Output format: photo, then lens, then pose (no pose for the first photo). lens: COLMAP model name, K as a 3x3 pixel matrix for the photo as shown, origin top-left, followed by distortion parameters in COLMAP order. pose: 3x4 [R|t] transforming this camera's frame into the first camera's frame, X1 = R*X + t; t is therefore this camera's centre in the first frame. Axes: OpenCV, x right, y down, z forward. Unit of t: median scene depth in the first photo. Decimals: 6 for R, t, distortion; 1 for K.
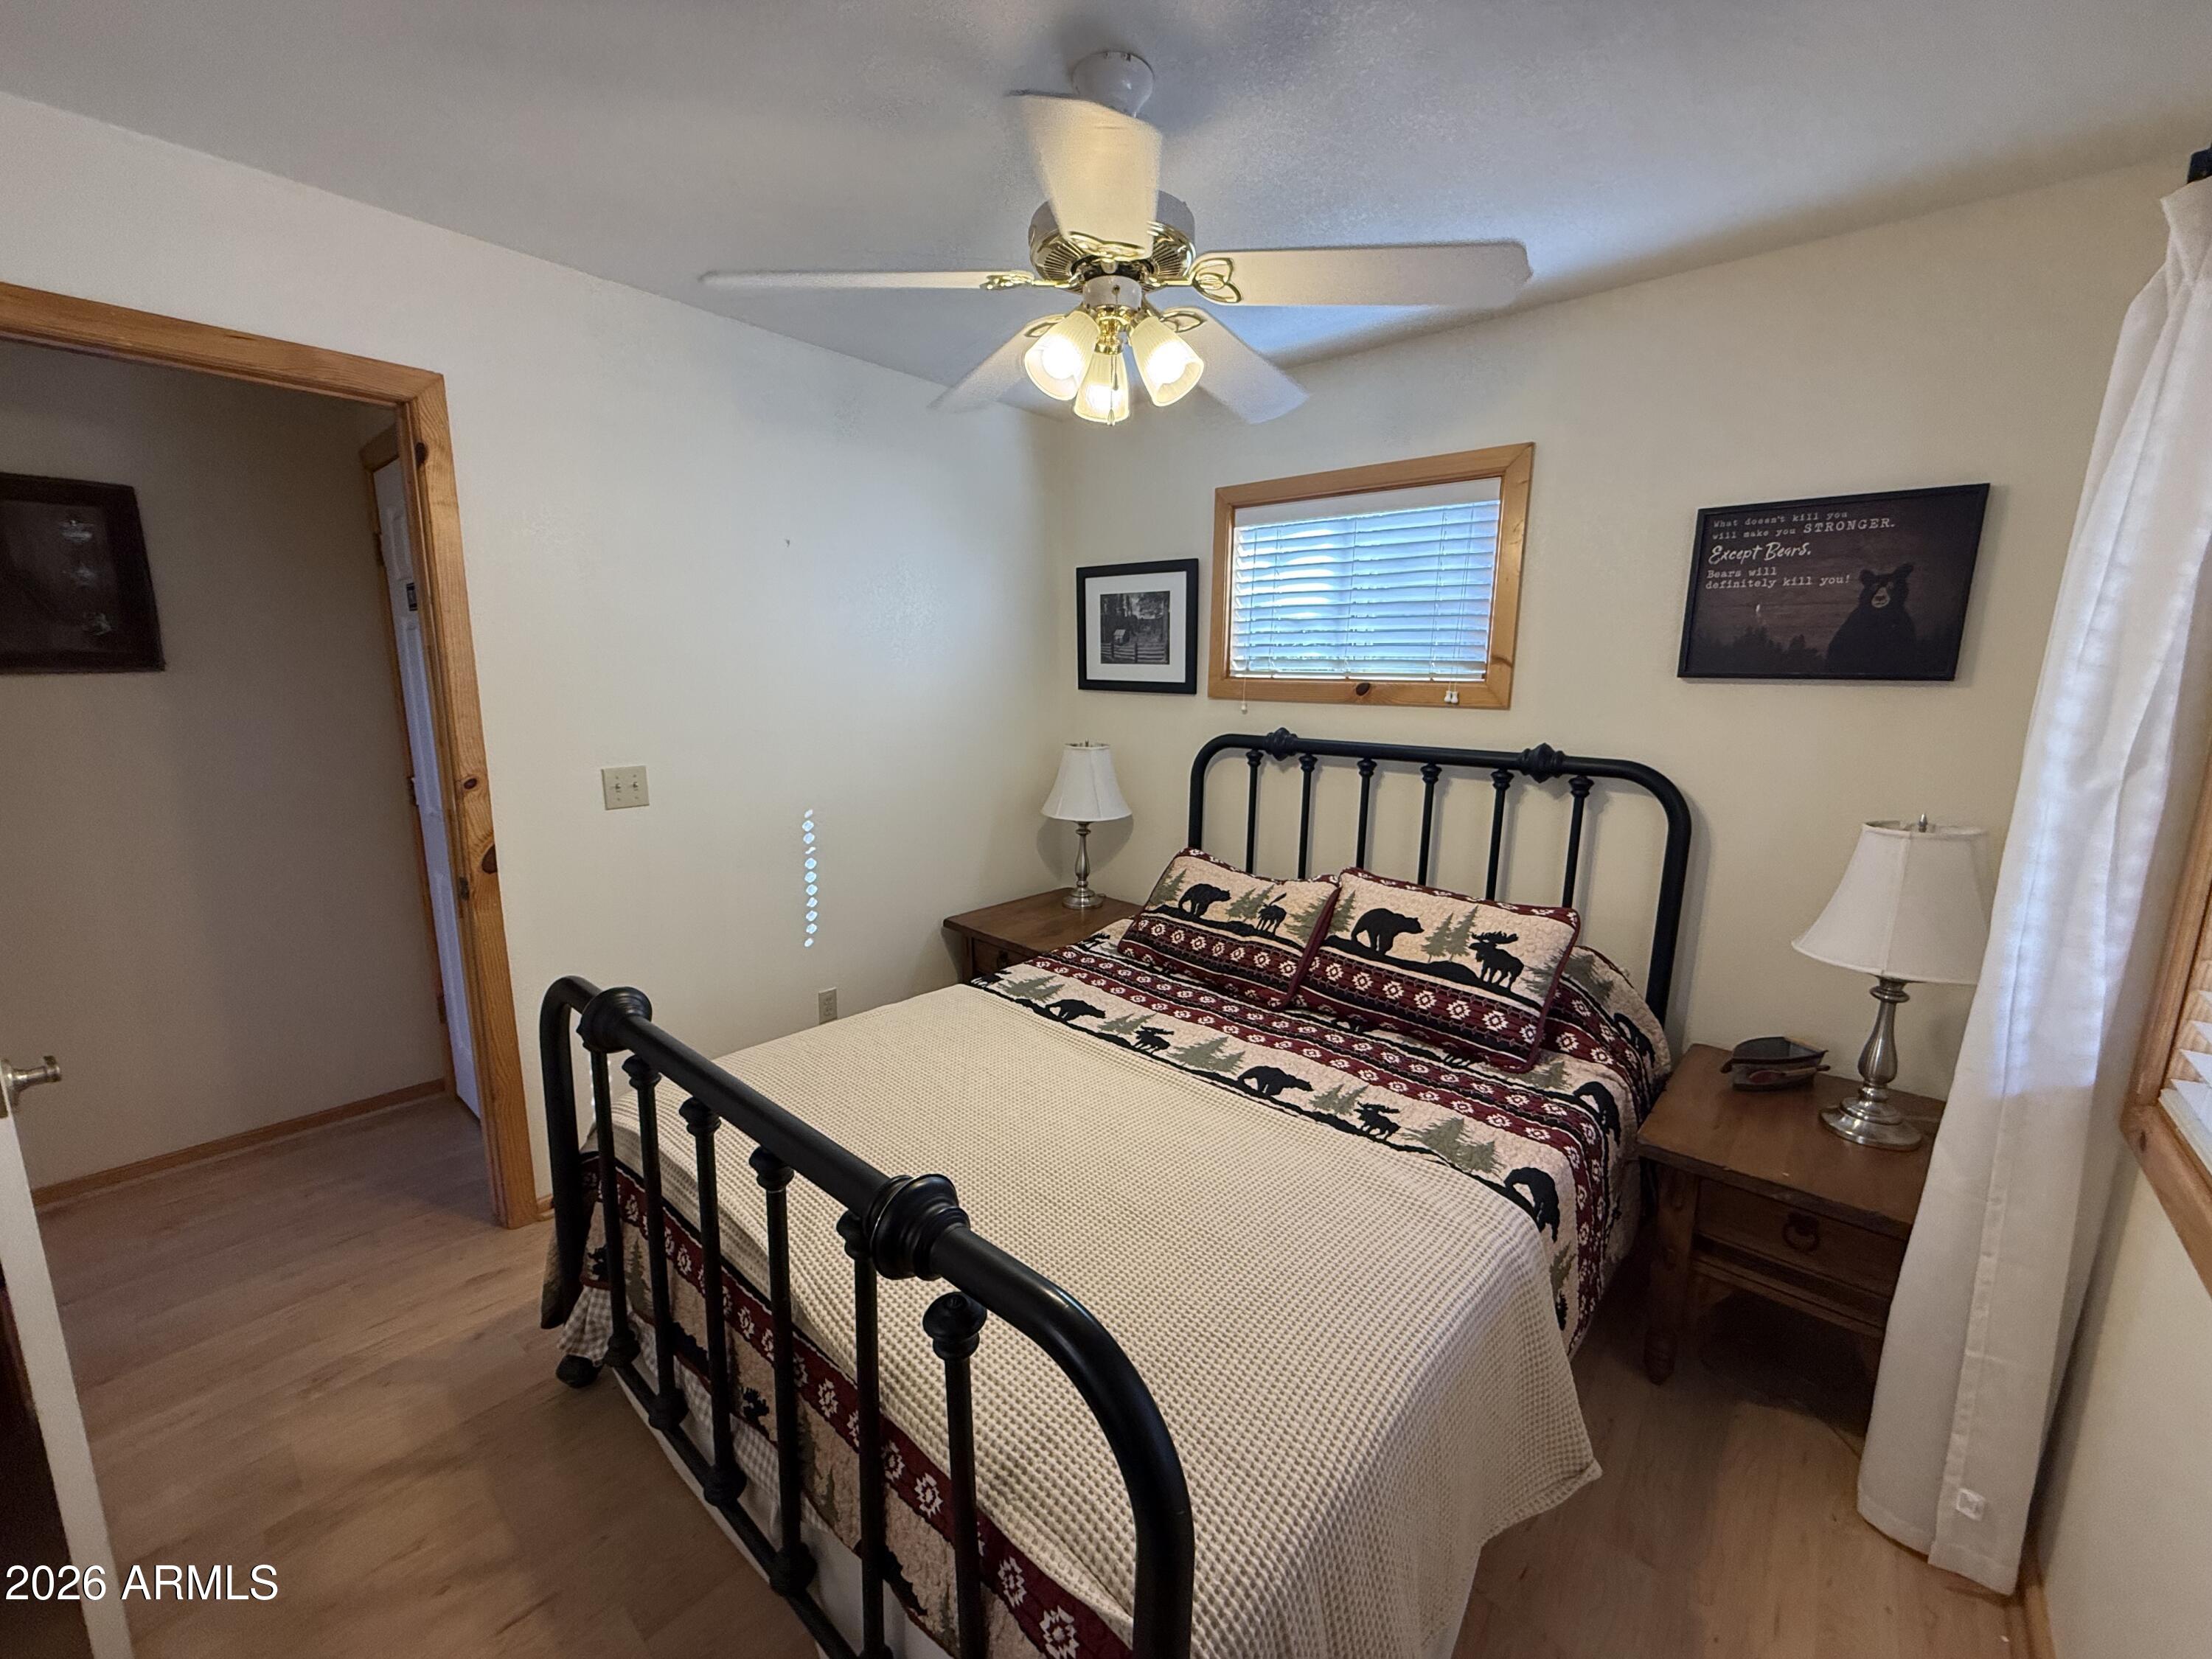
lens RADIAL K [[879.5, 0, 1101.3], [0, 879.5, 829.7], [0, 0, 1]] dist [0.000249, -0.001440]
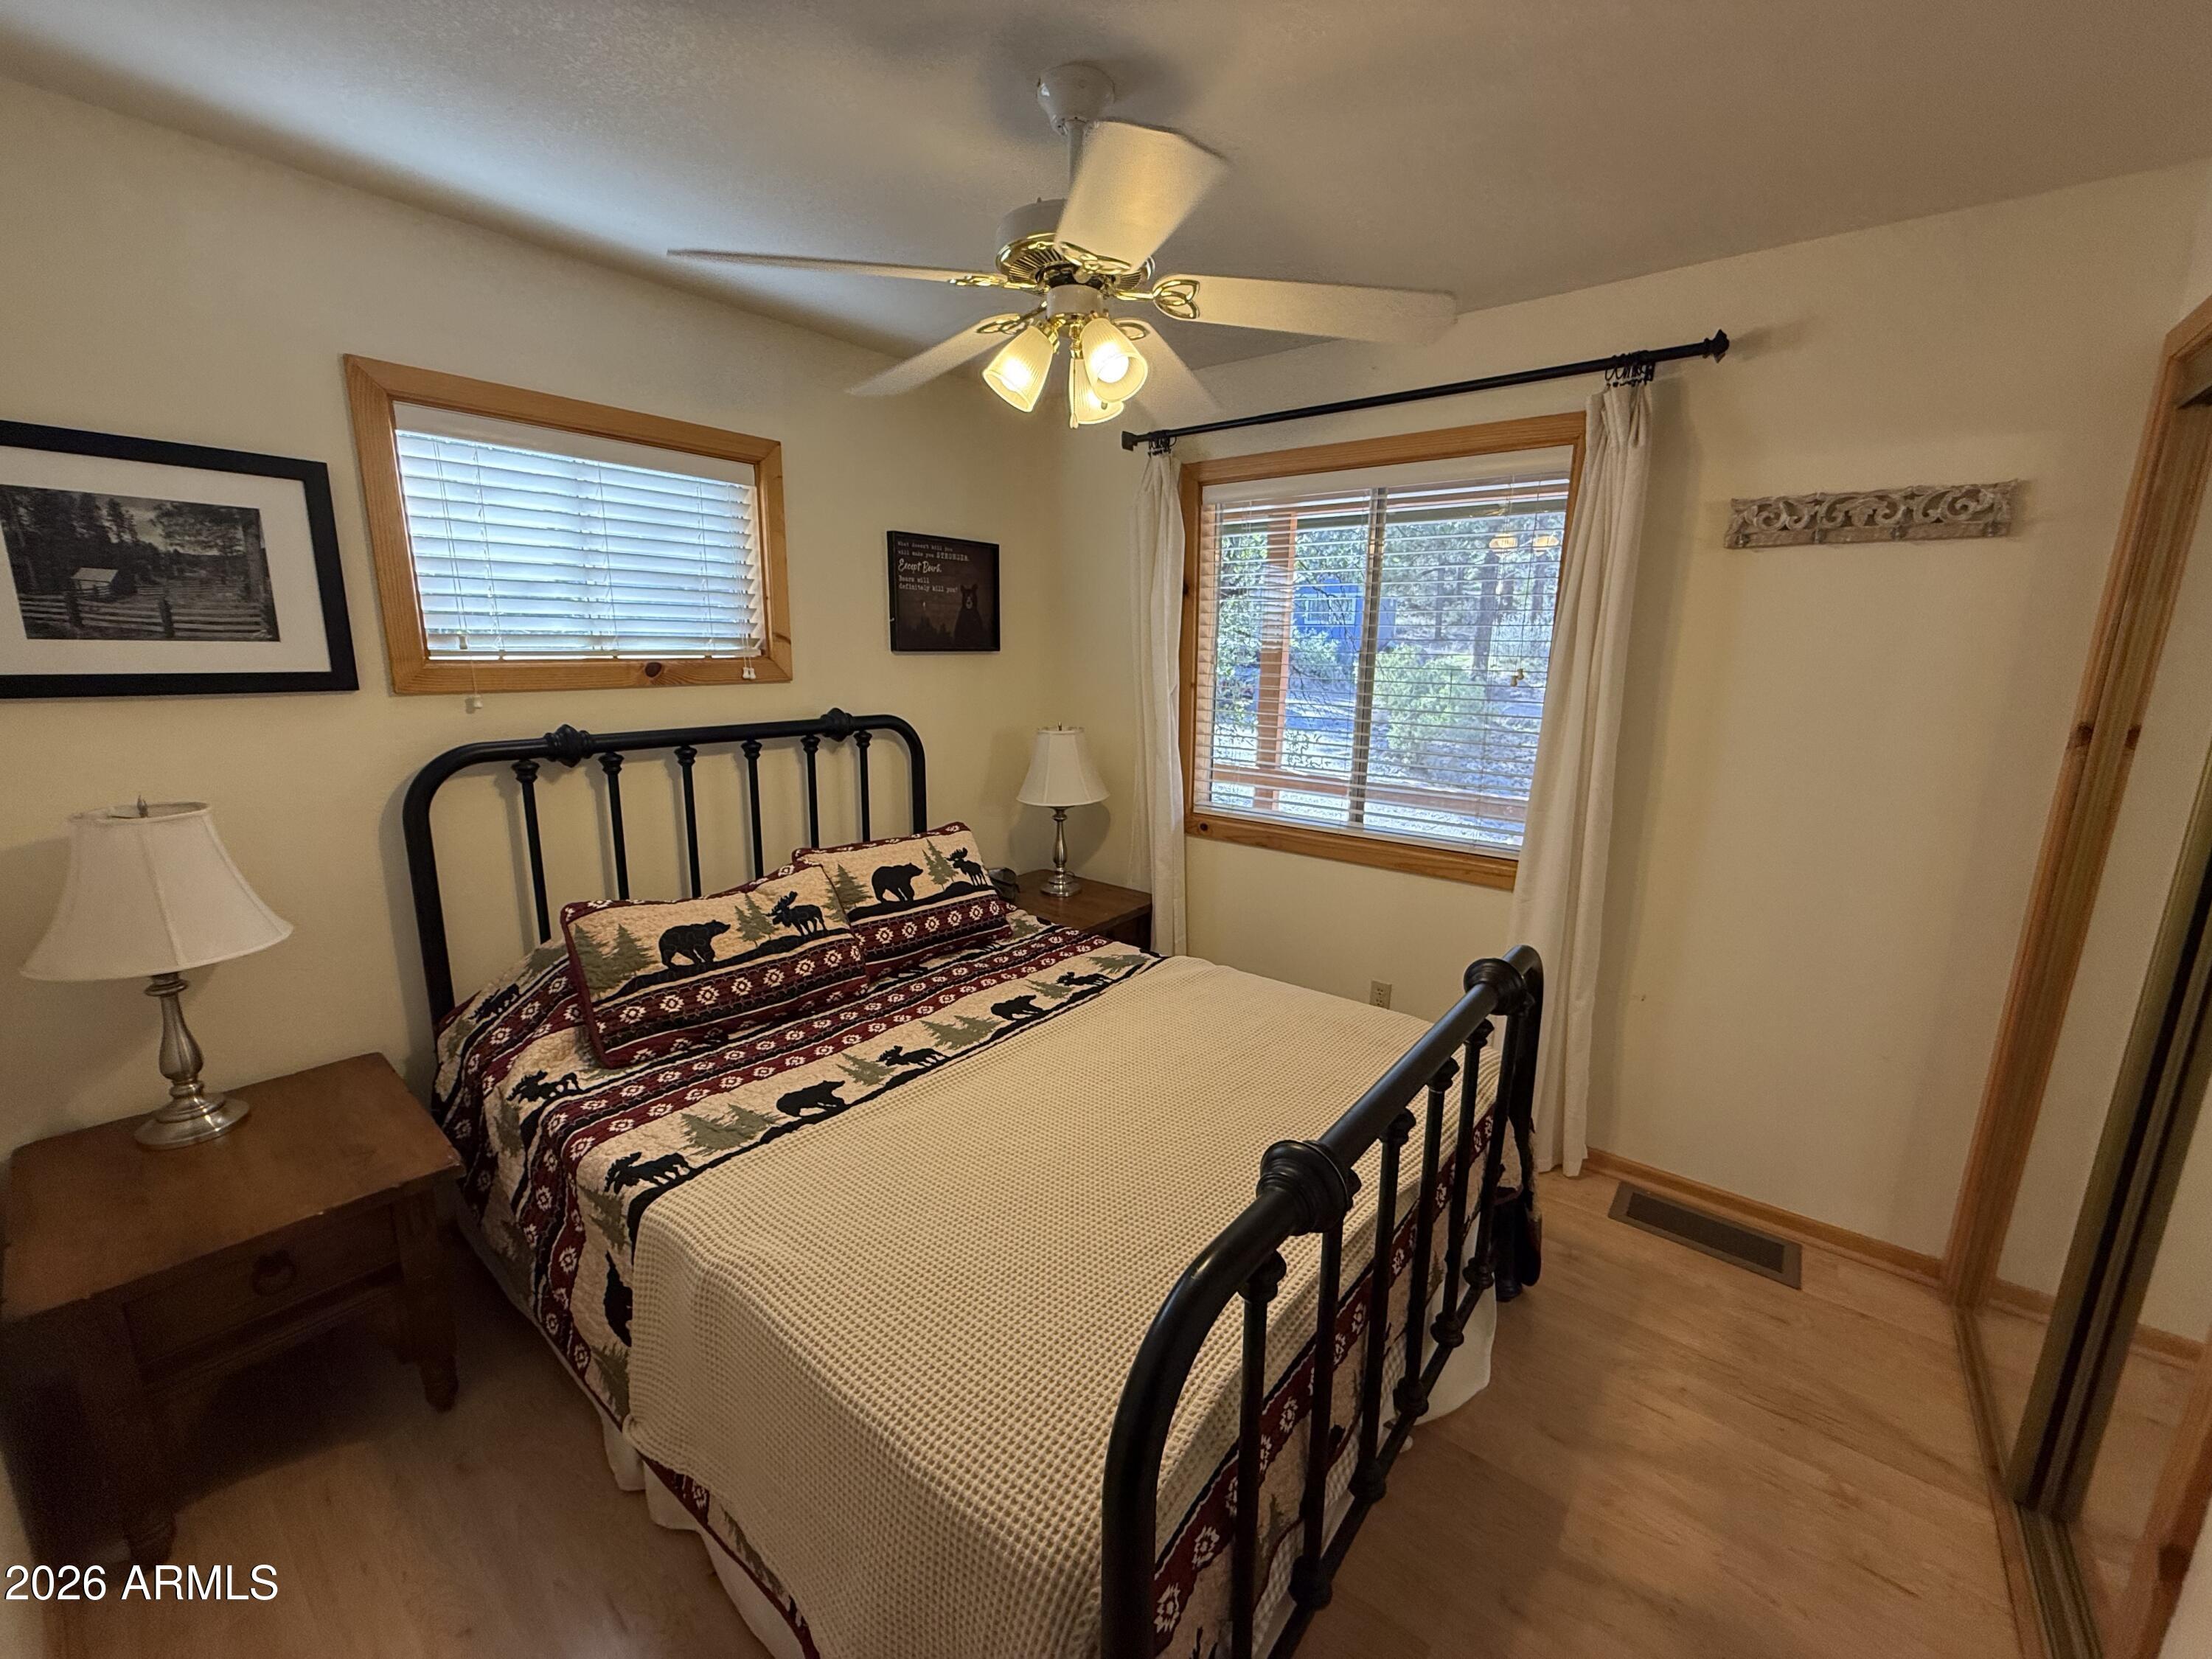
lens RADIAL K [[879.5, 0, 1107.5], [0, 879.5, 823.4], [0, 0, 1]] dist [0.000249, -0.001440]
pose [[-0.054150, -0.214474, 0.975227, -0.725720], [0.167443, 0.960881, 0.220616, -0.151930], [-0.984394, 0.175241, -0.016120, 0.692470]]
